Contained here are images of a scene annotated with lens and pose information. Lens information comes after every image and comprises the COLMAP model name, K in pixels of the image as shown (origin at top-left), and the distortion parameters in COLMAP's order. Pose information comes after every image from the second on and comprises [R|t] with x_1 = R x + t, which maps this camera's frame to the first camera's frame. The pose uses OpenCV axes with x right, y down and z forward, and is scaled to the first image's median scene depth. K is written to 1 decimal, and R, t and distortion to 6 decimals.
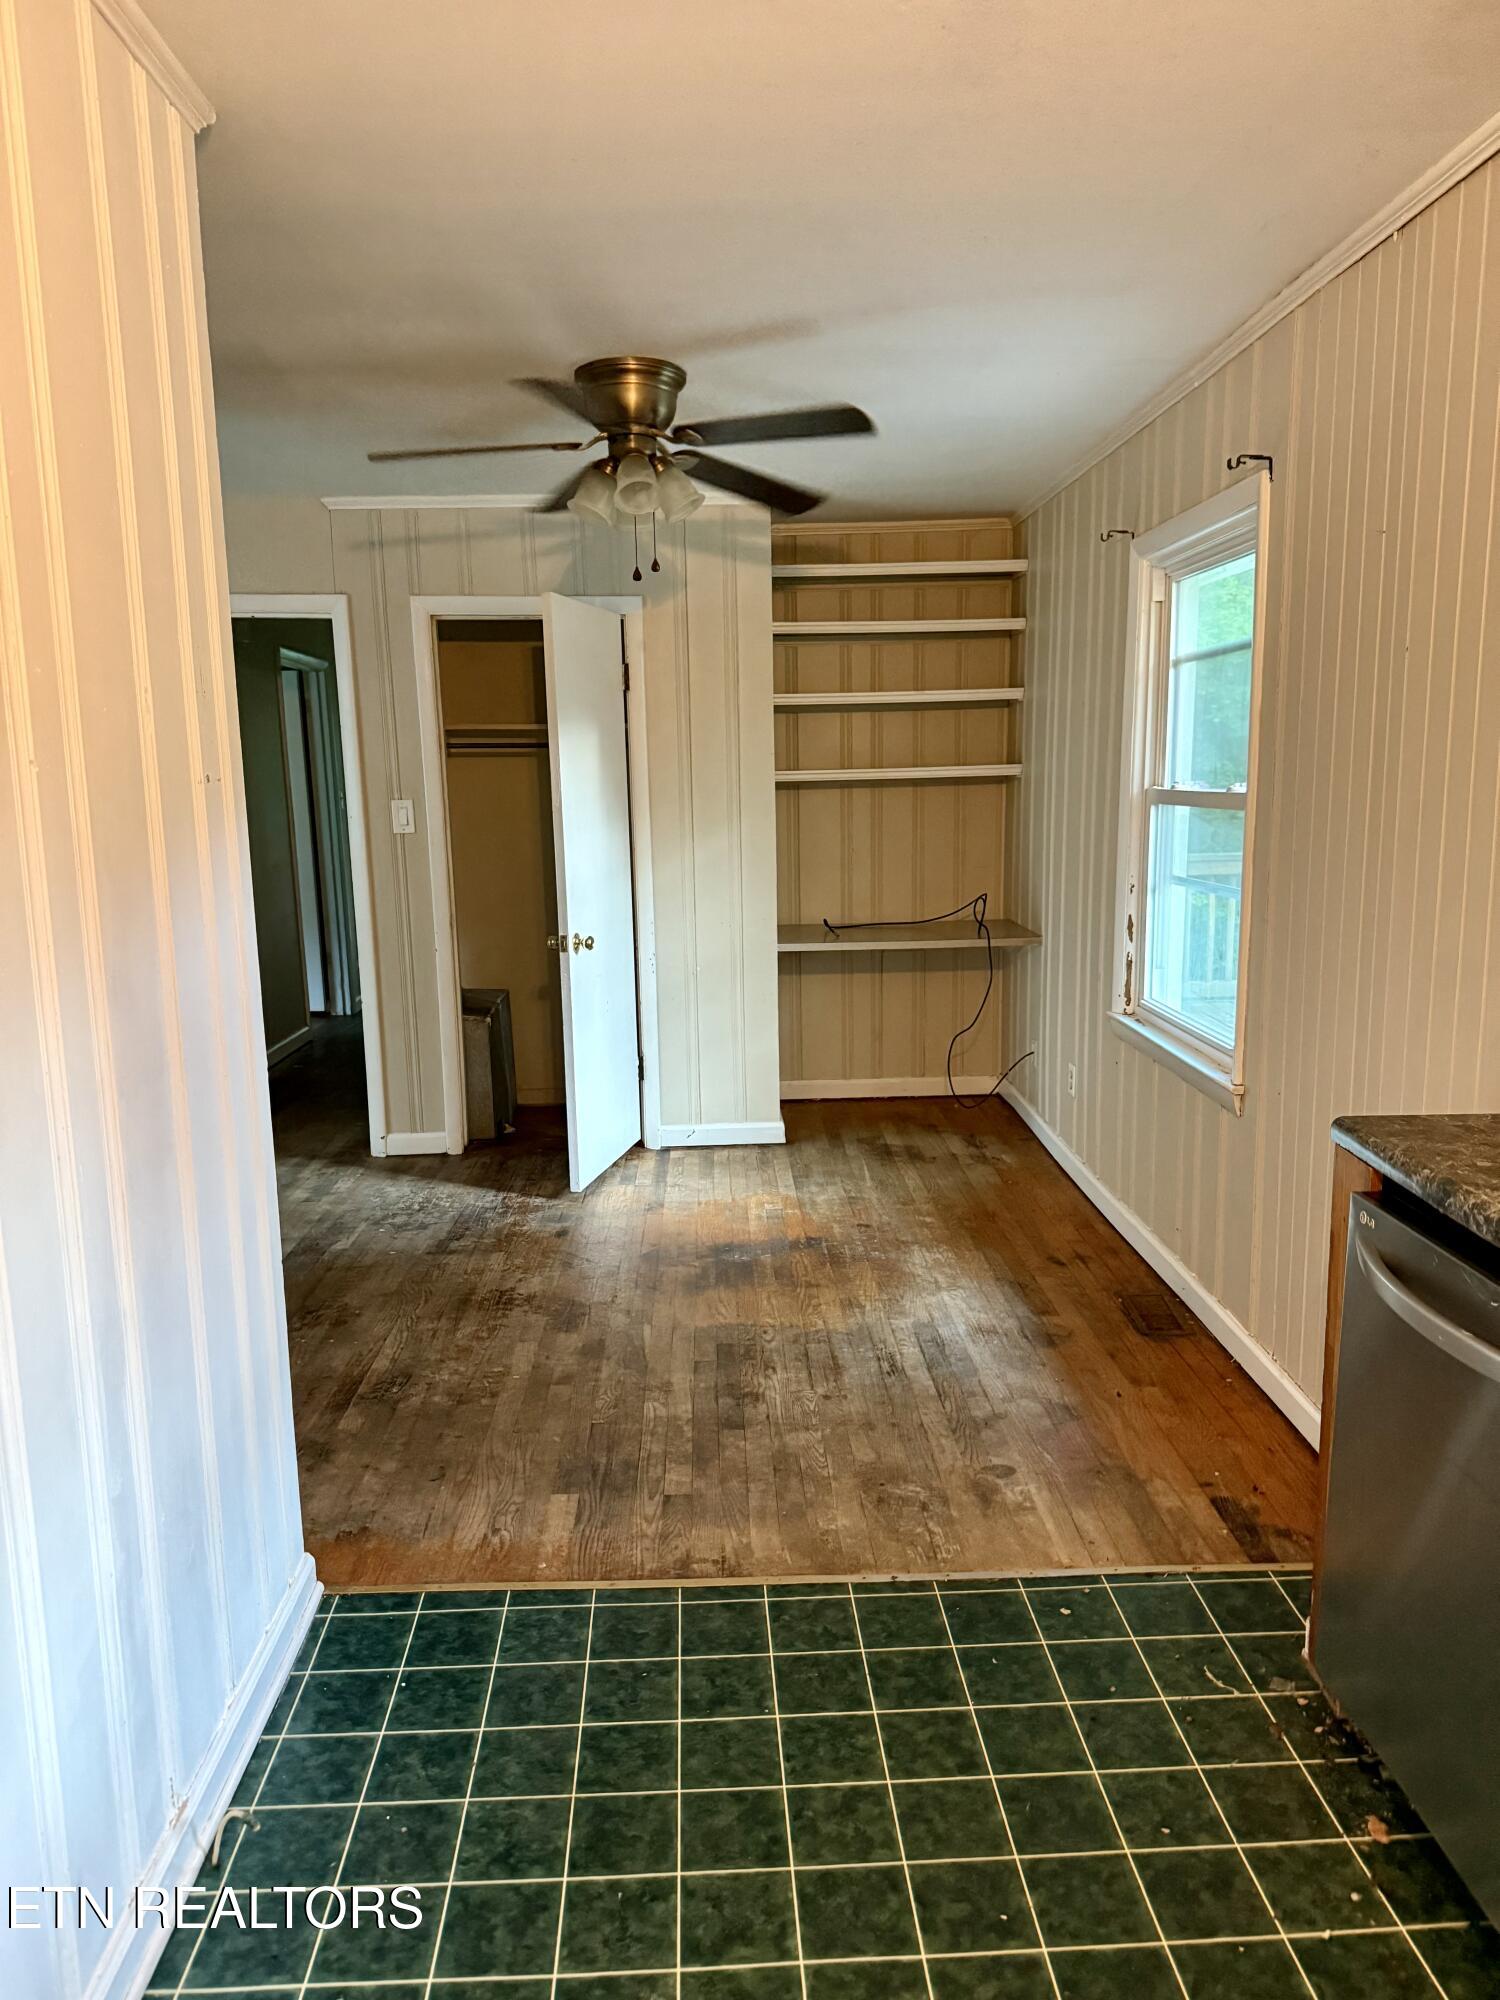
lens RADIAL K [[1423.9, 0, 754.0], [0, 1423.9, 1005.2], [0, 0, 1]] dist [0.003650, -0.001540]
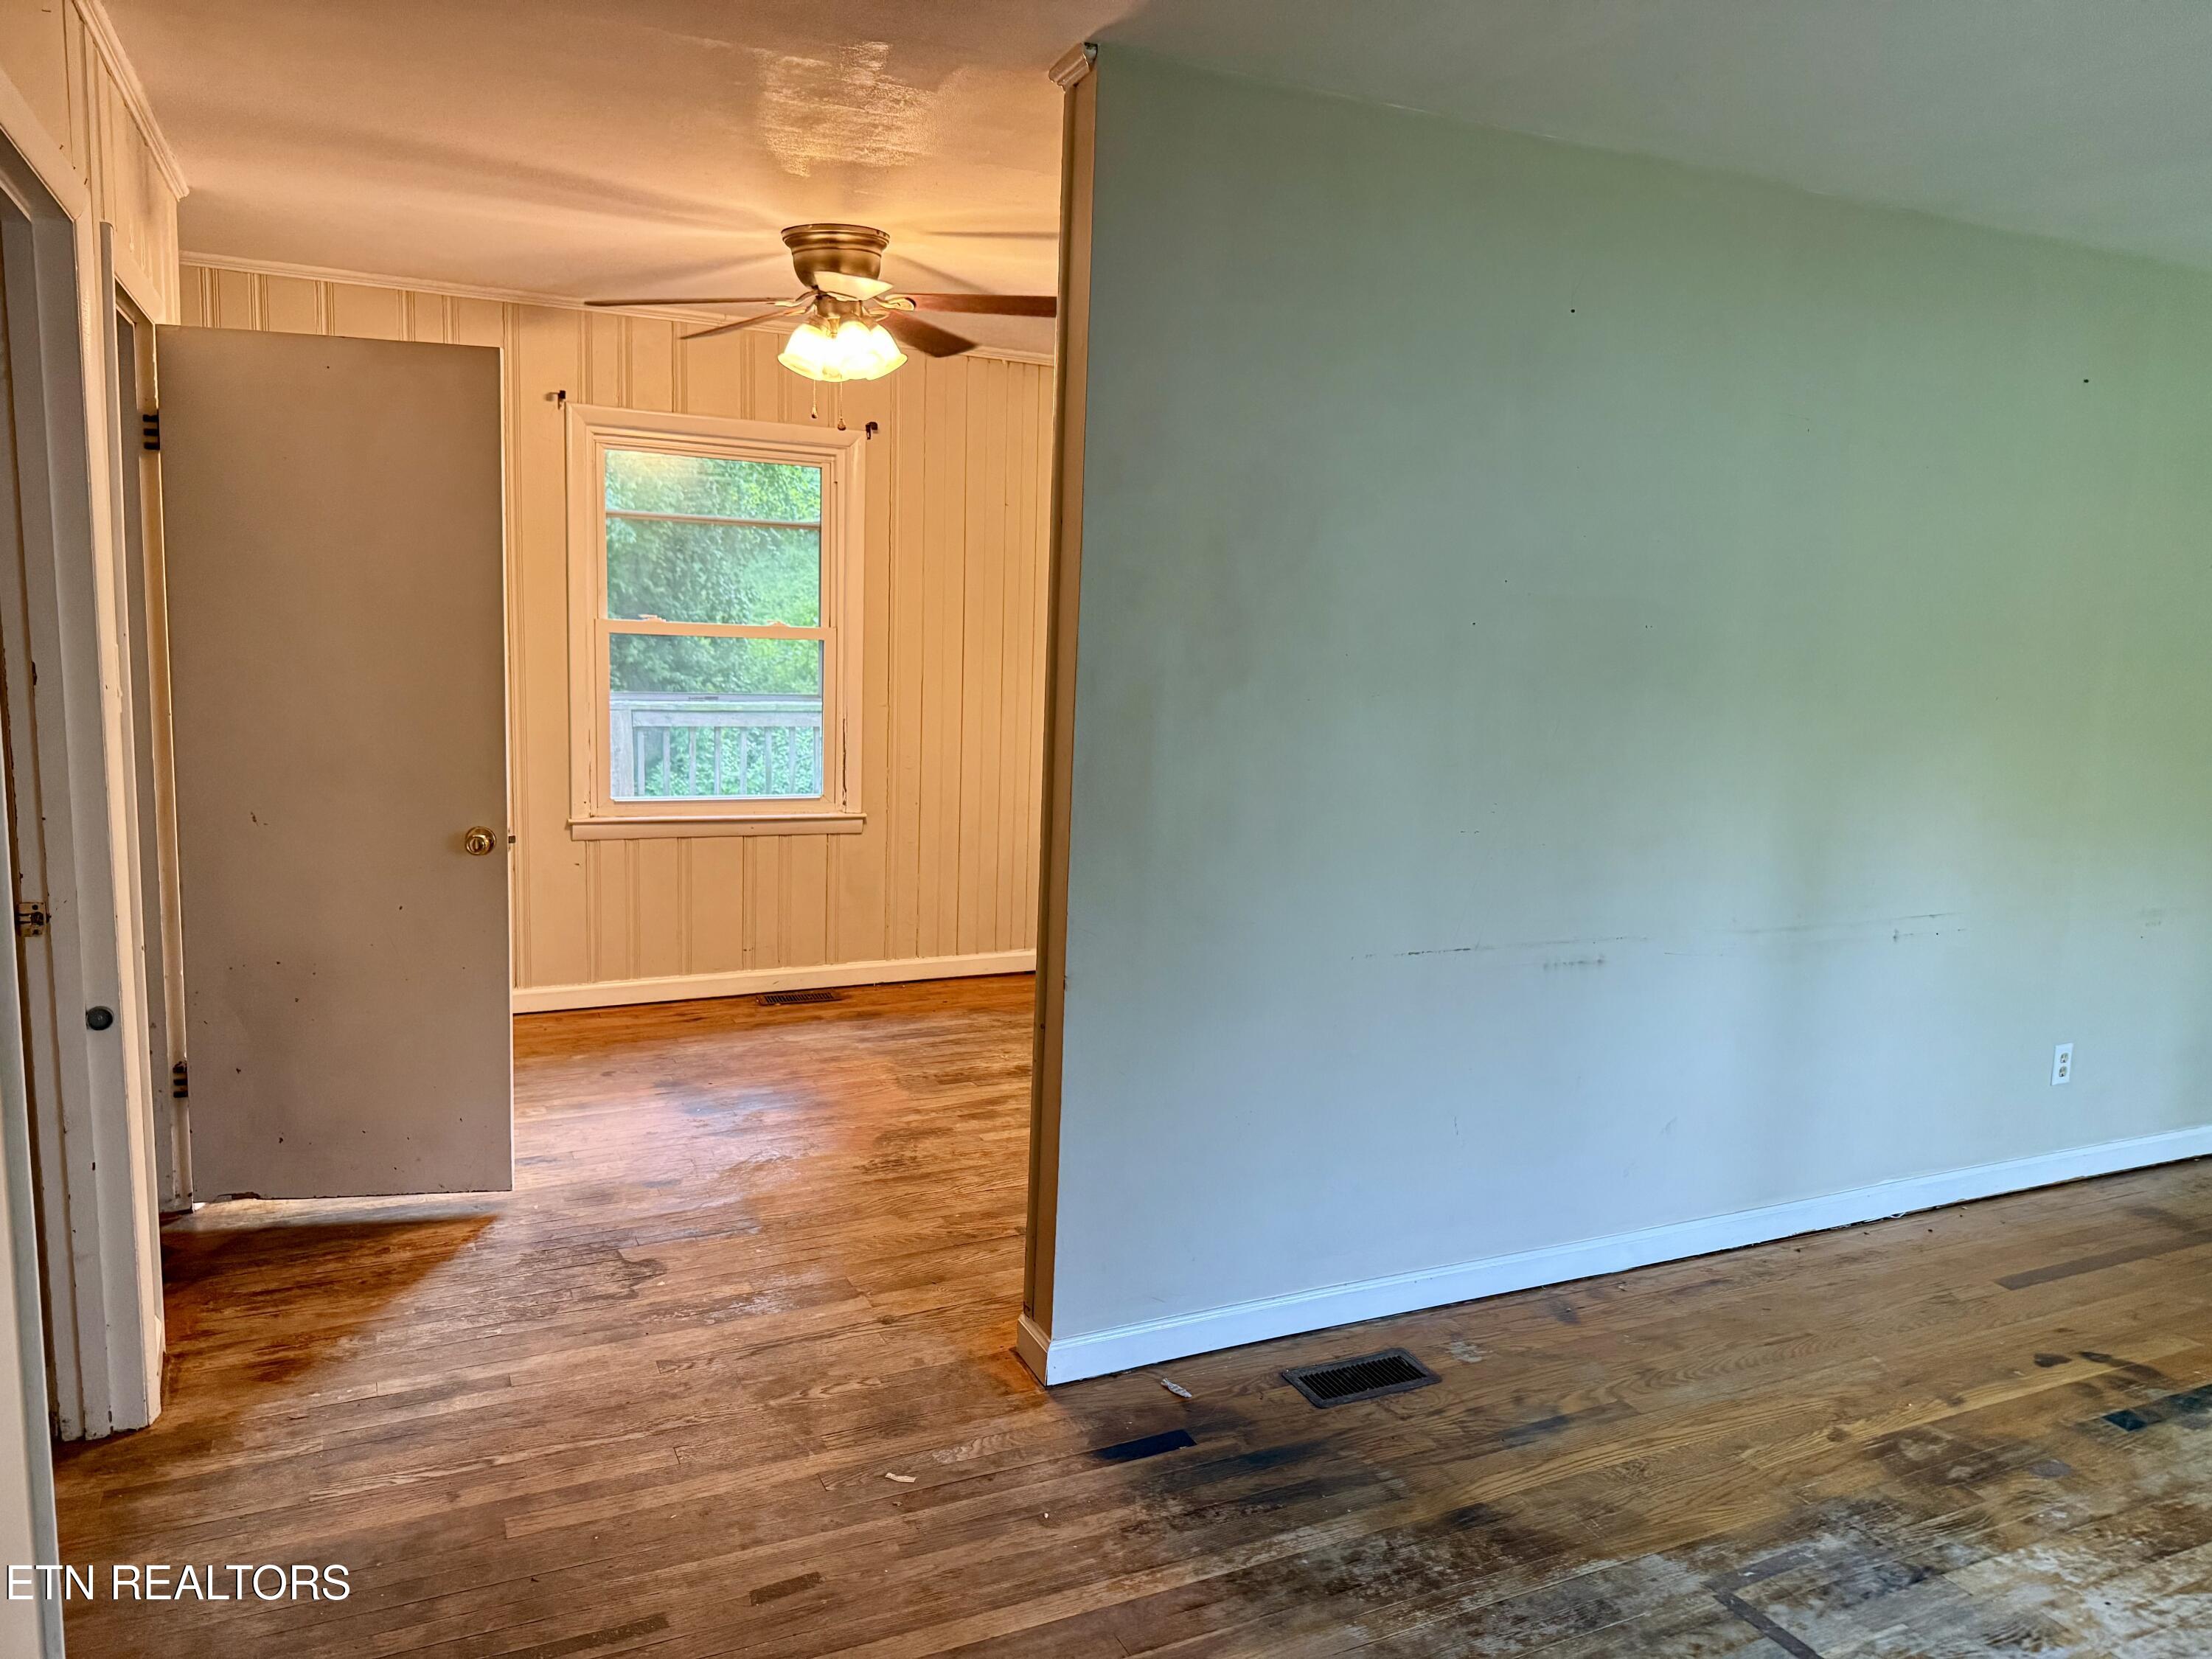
lens RADIAL K [[1574.8, 0, 1107.4], [0, 1574.8, 824.6], [0, 0, 1]] dist [0.003650, -0.001540]
pose [[-0.384388, -0.133151, 0.913519, -1.499520], [0.137755, 0.970192, 0.199375, -0.260332], [-0.912836, 0.202479, -0.354588, 1.545026]]
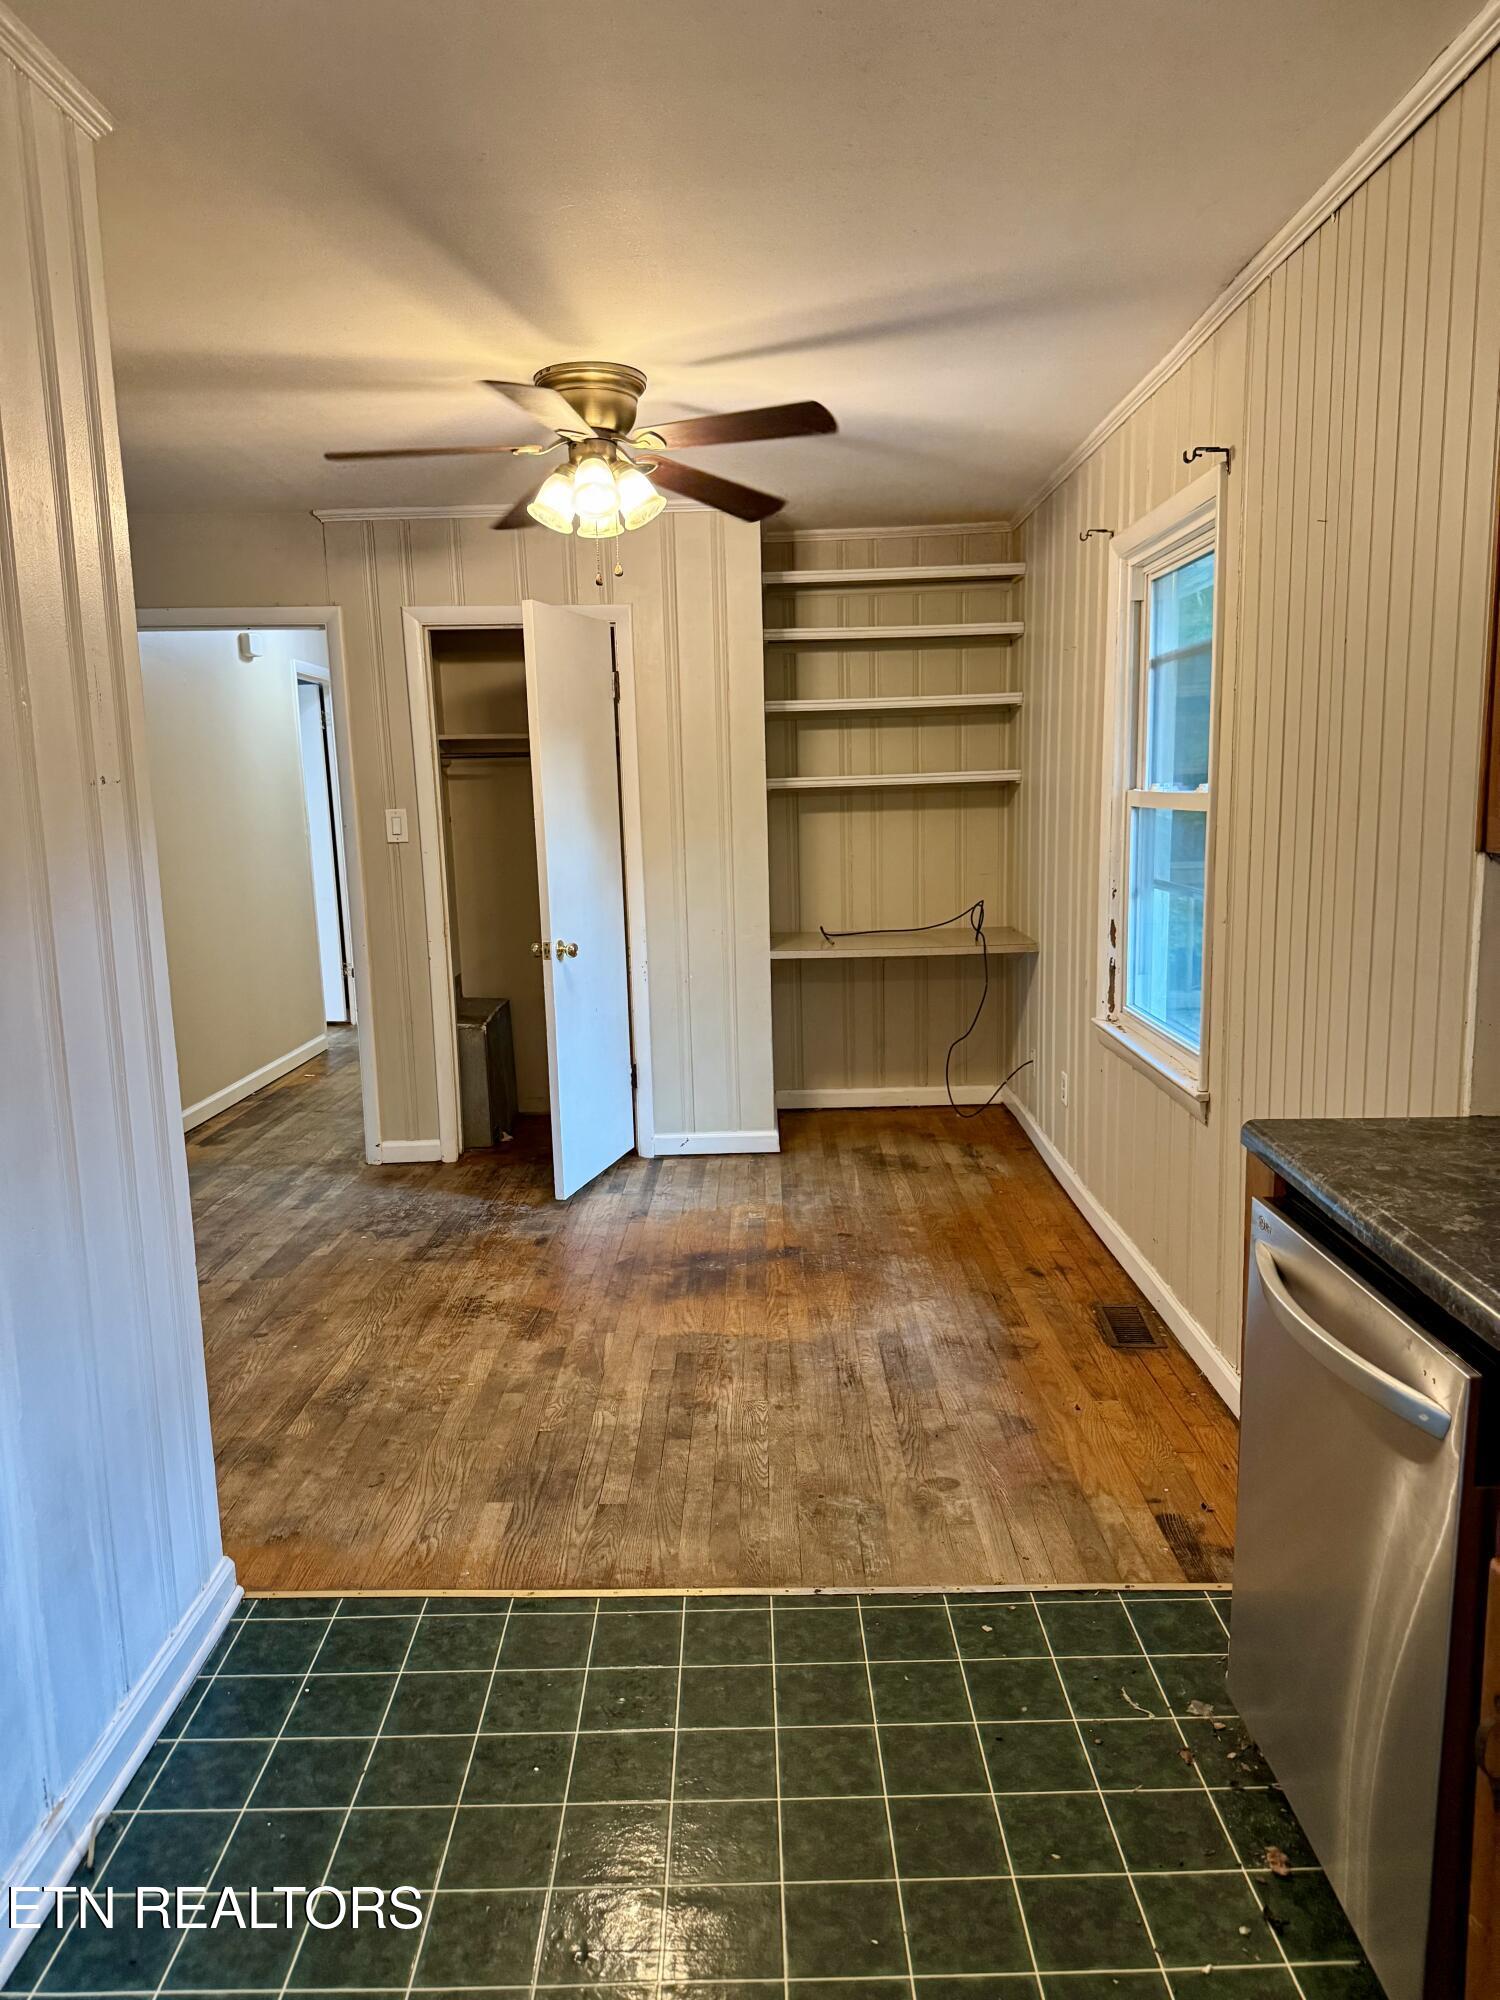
lens RADIAL K [[1423.9, 0, 747.7], [0, 1423.9, 1005.7], [0, 0, 1]] dist [0.003650, -0.001540]
pose [[0.999005, -0.002066, -0.044544, 0.080789], [0.001691, 0.999963, -0.008445, 0.005676], [0.044560, 0.008362, 0.998972, 0.011813]]
